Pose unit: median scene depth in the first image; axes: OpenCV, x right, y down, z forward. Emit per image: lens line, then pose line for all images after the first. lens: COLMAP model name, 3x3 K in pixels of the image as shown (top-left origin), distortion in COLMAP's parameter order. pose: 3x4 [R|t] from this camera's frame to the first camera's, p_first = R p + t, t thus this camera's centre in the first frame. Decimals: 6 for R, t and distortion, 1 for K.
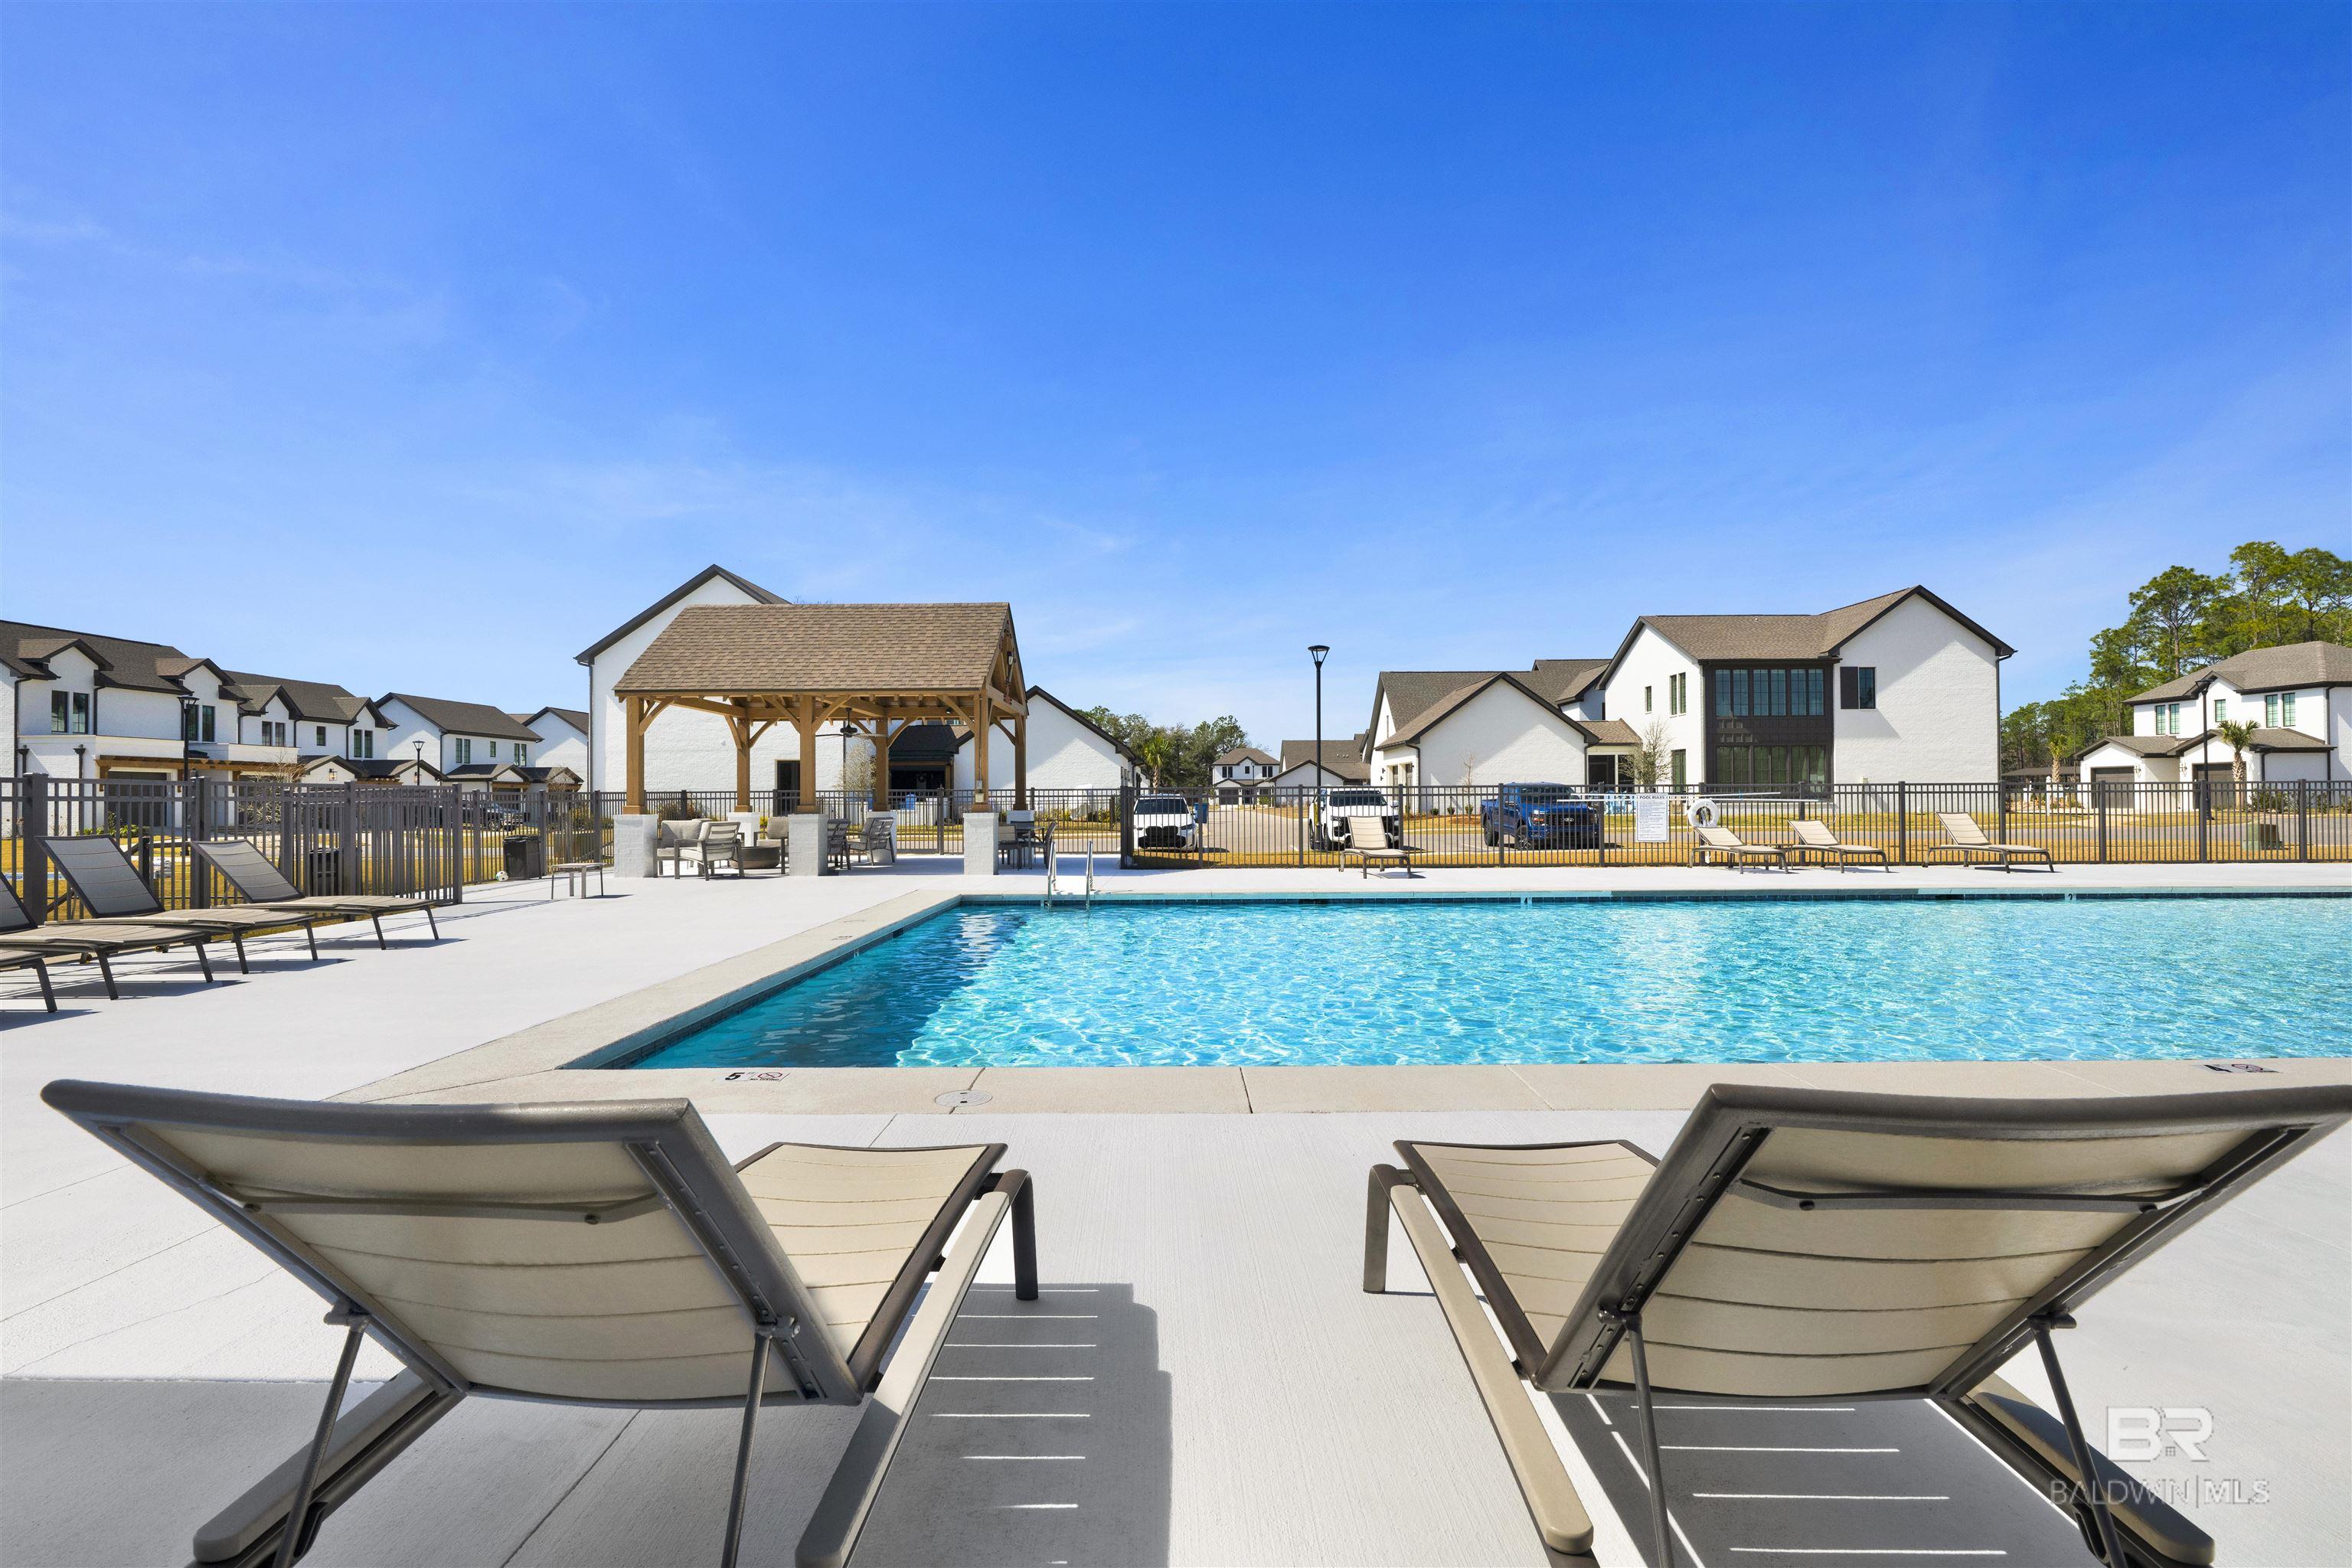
lens RADIAL K [[1168.8, 0, 1176.0], [0, 1168.8, 784.0], [0, 0, 1]] dist [-0.001870, -0.000184]
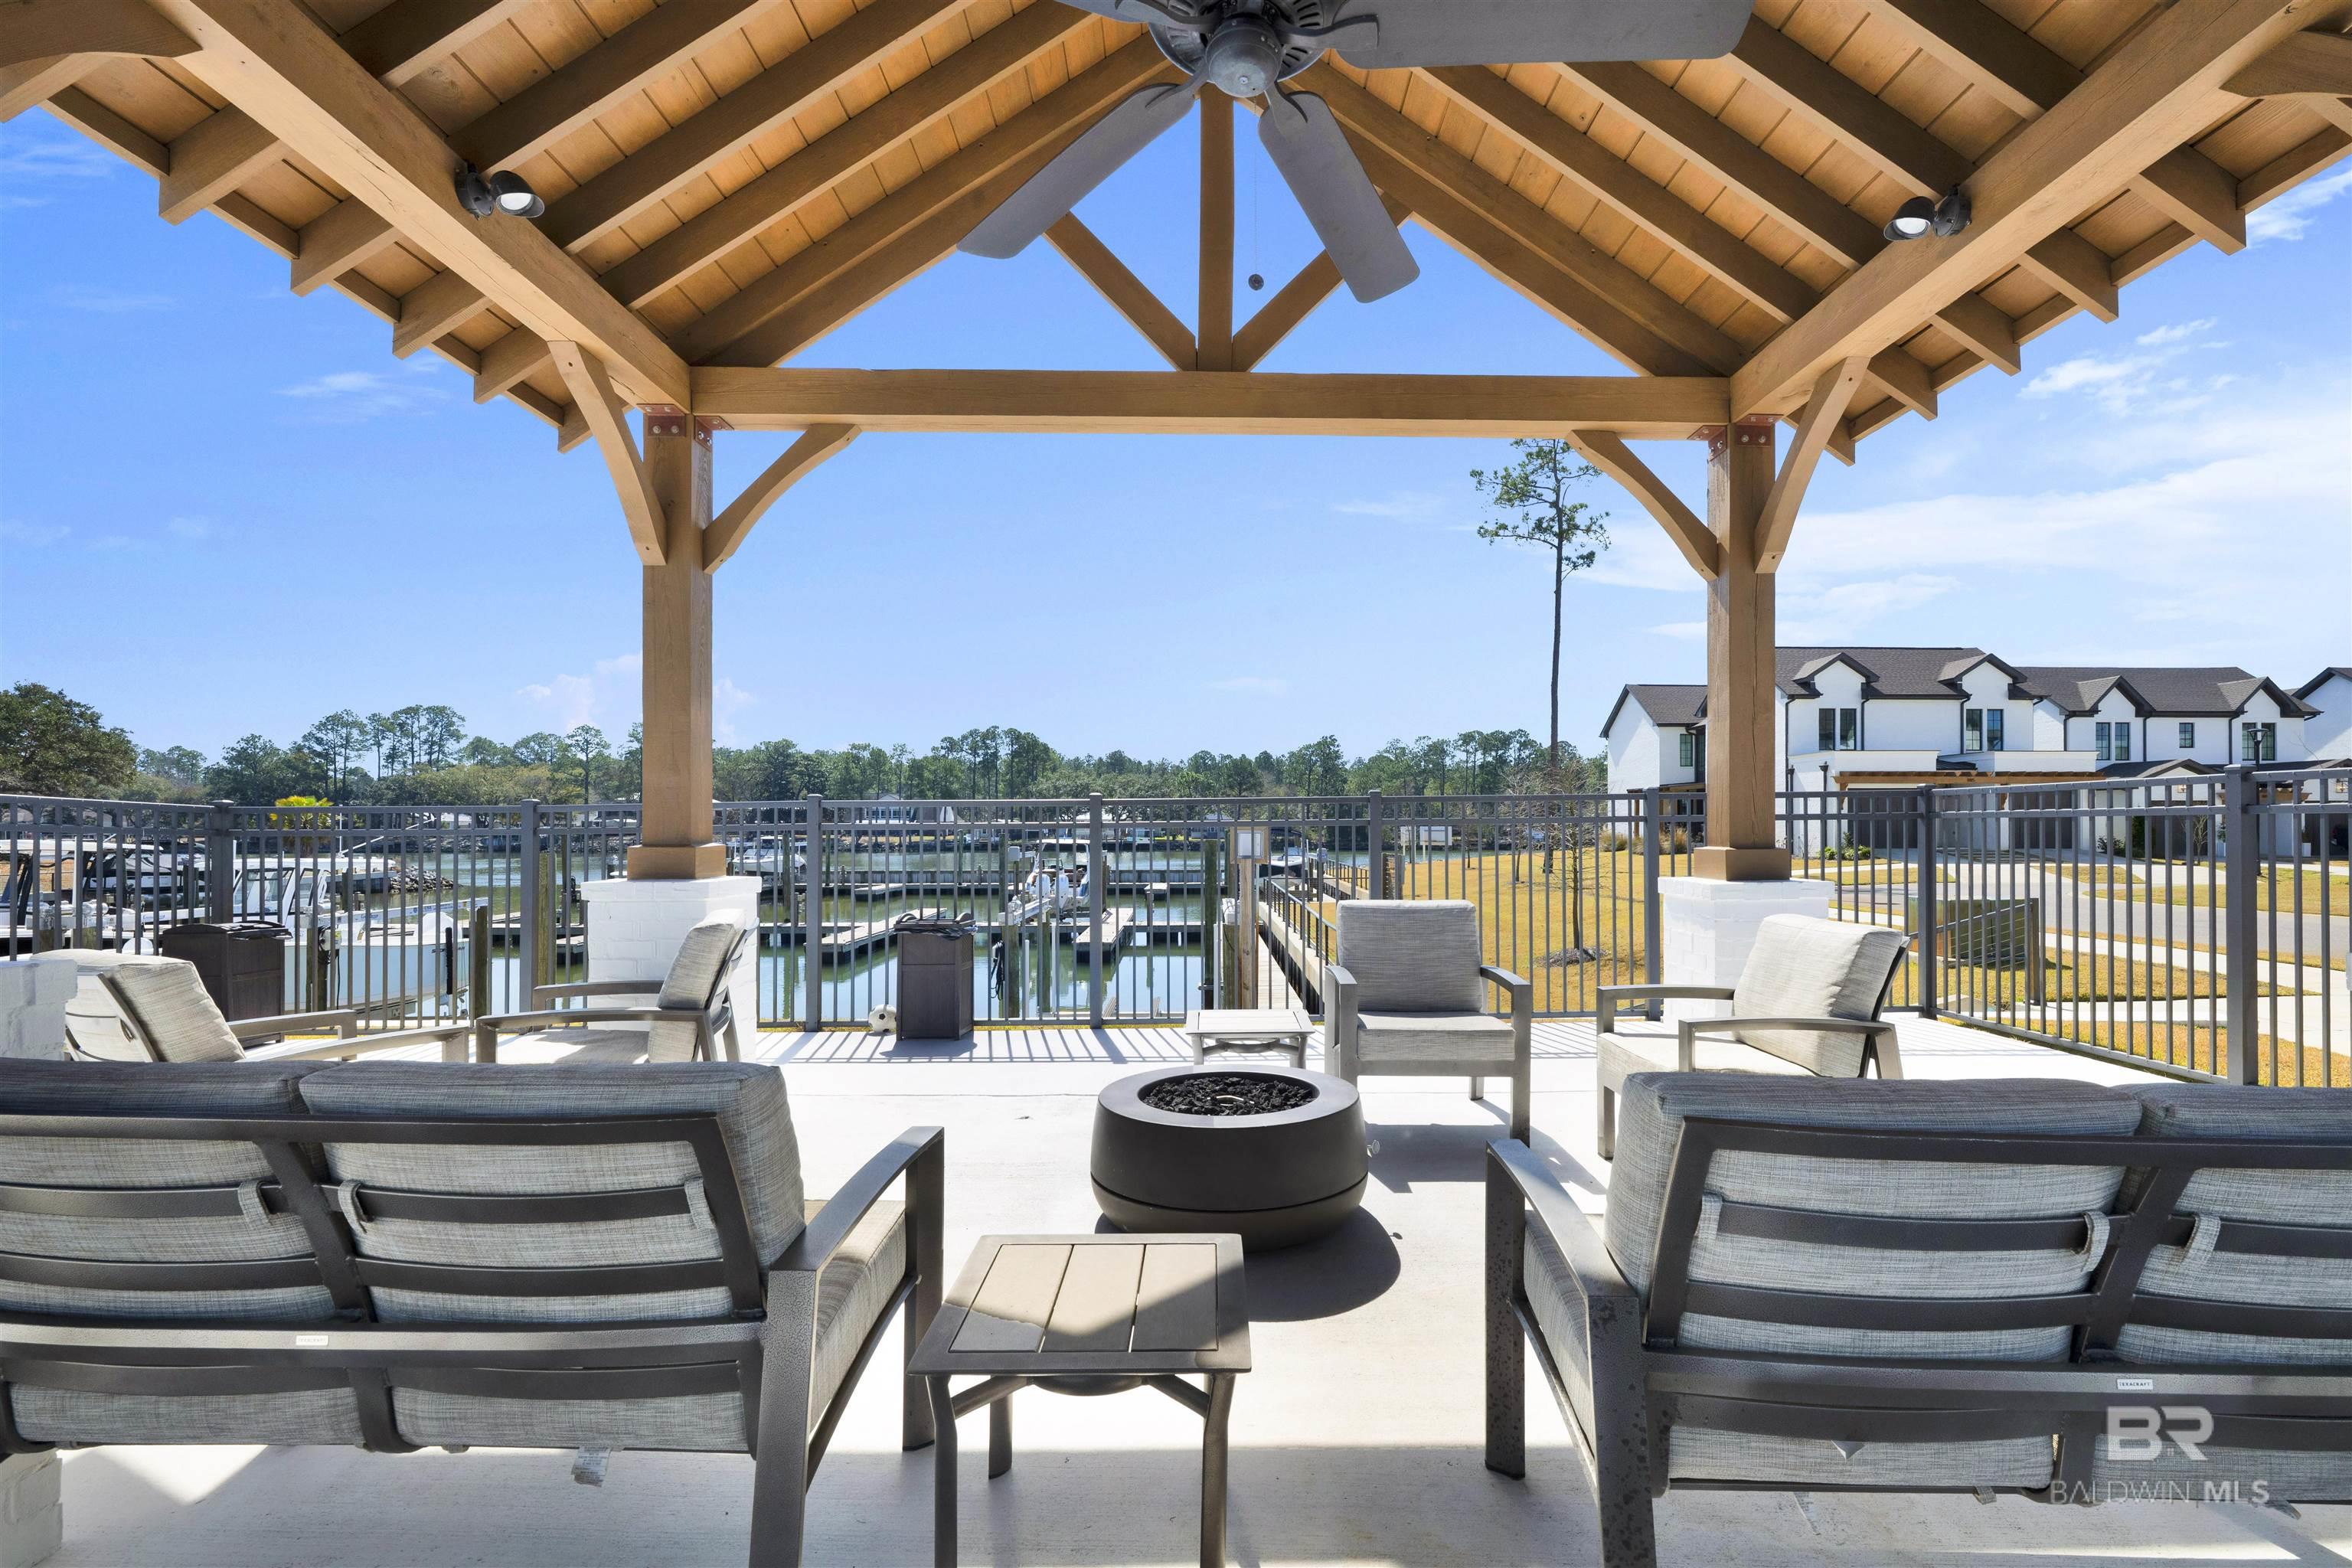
lens RADIAL K [[1032.8, 0, 1180.0], [0, 1032.8, 819.0], [0, 0, 1]] dist [0.000566, 0.000104]
pose [[0.016619, 0.008538, -0.999825, -0.056045], [0.010976, 0.999902, 0.008721, 0.000372], [0.999802, -0.011119, 0.016524, 0.271417]]
